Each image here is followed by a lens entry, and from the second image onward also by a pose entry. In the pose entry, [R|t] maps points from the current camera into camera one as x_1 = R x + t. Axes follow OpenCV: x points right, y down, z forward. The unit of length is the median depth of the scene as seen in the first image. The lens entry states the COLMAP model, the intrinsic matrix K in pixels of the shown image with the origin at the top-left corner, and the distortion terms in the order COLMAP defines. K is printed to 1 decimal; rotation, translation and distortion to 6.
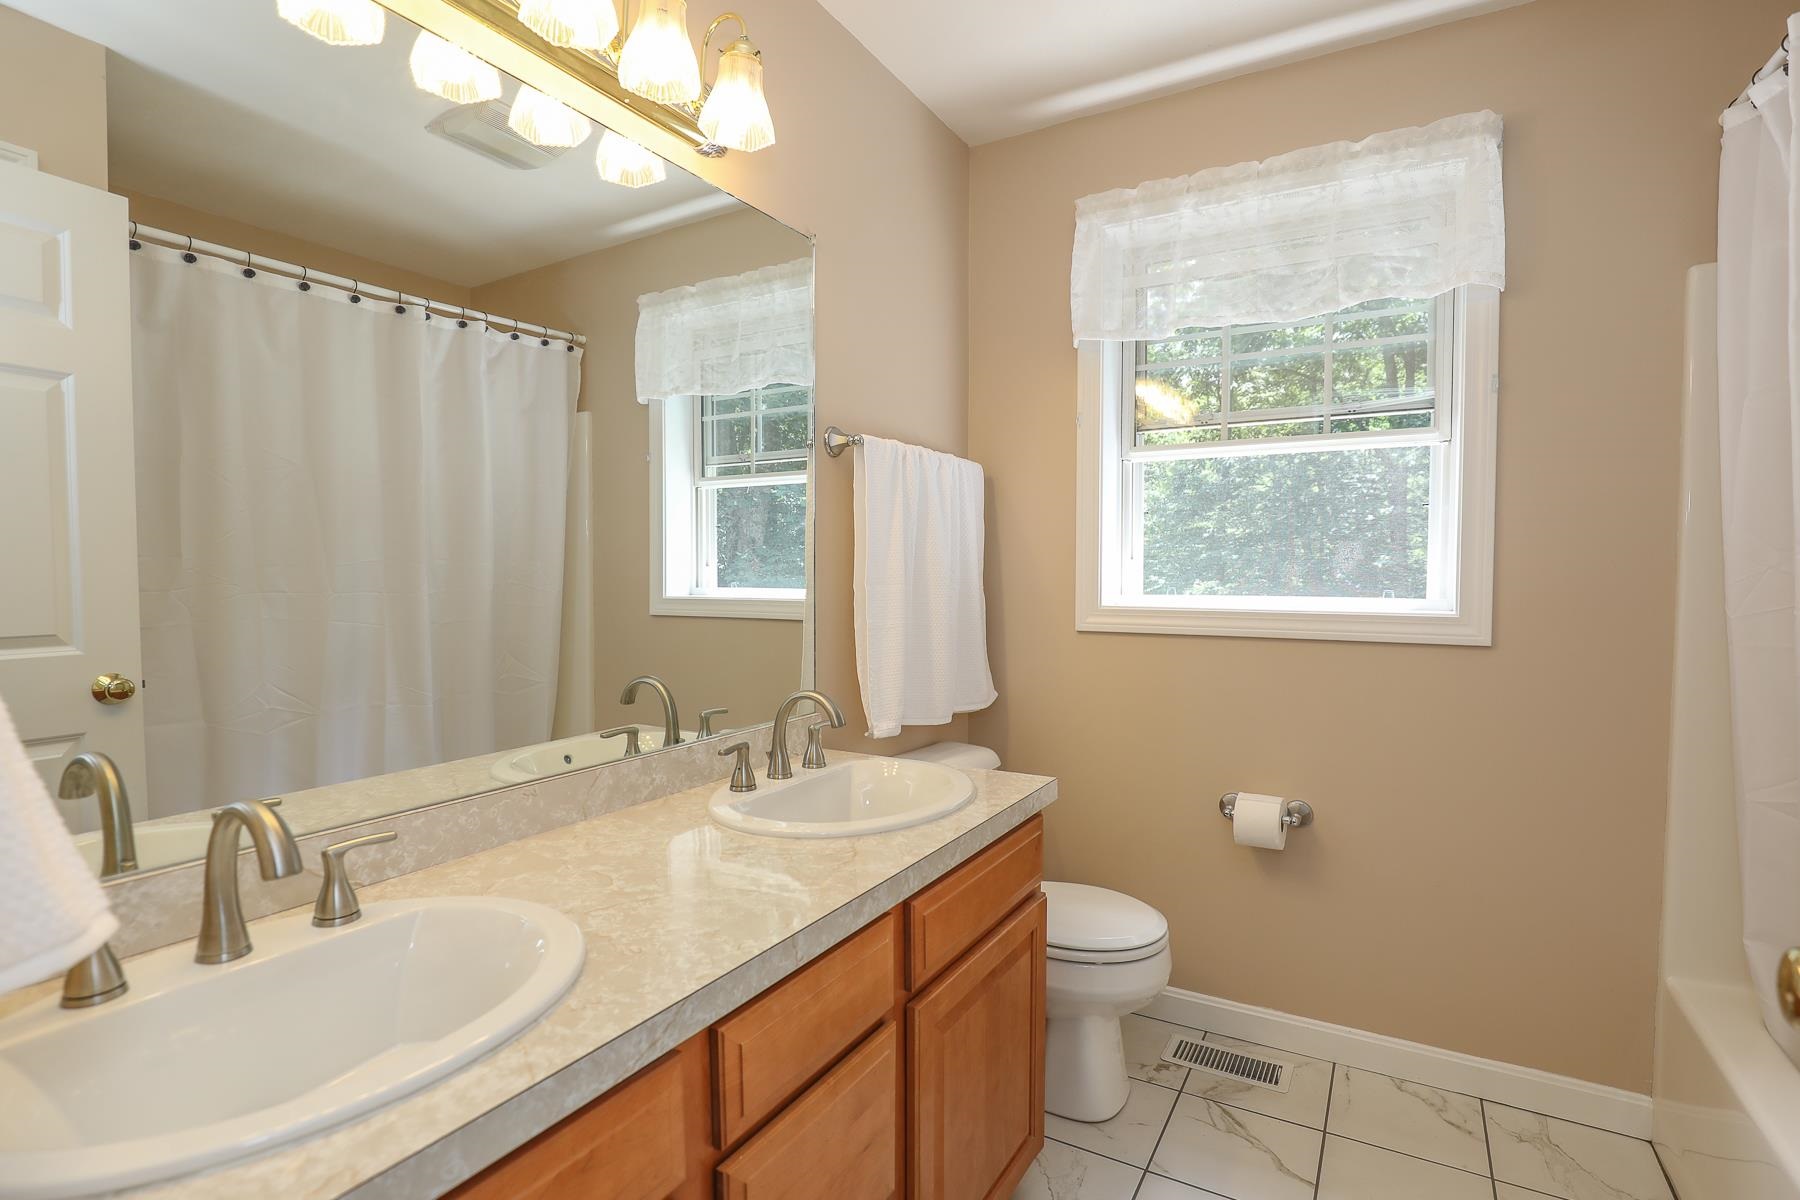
lens RADIAL K [[837.1, 0, 900.0], [0, 837.1, 600.0], [0, 0, 1]] dist [-0.039754, 0.010802]
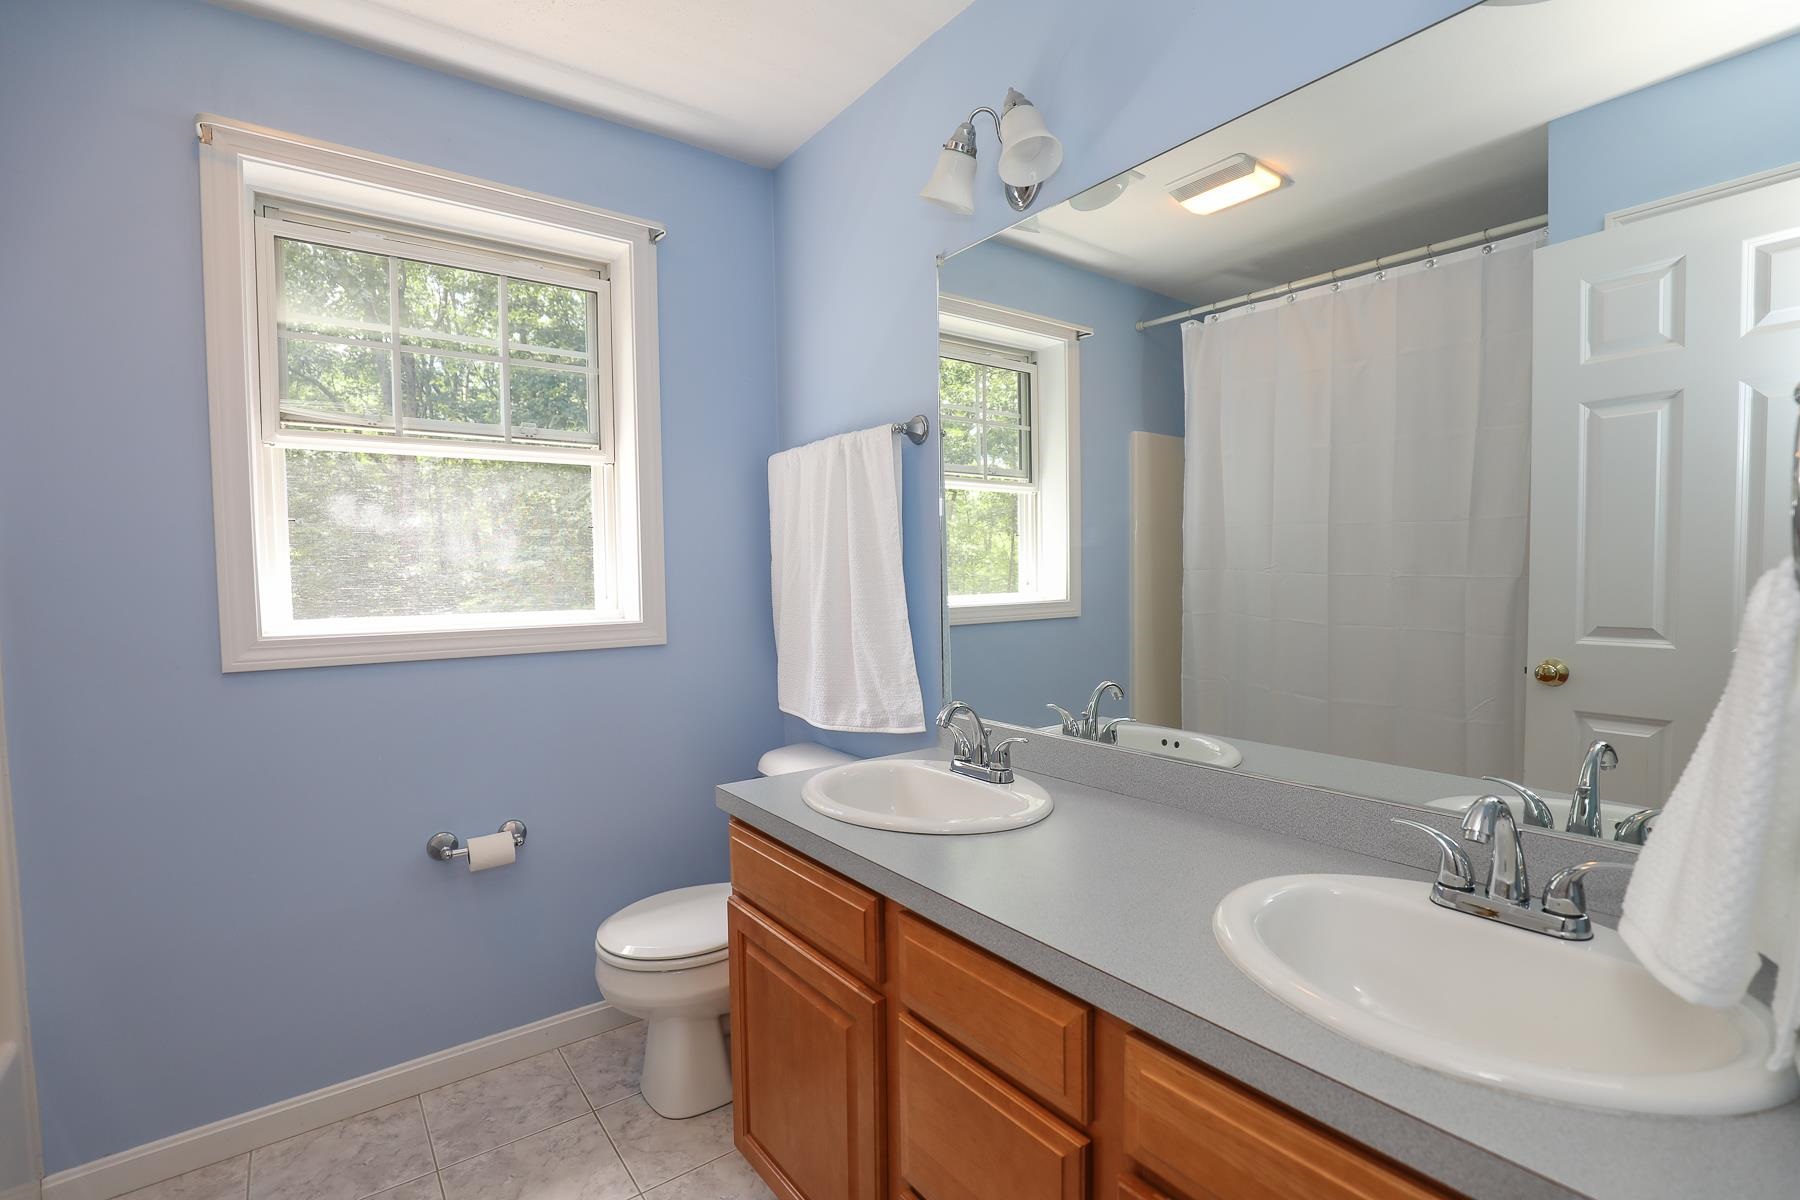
lens RADIAL K [[837.1, 0, 900.0], [0, 837.1, 600.0], [0, 0, 1]] dist [-0.039754, 0.010802]
pose [[0.384838, -0.034648, 0.922334, -0.263337], [0.057223, 0.998268, 0.013625, -0.005699], [-0.921209, 0.047535, 0.386154, 0.164077]]
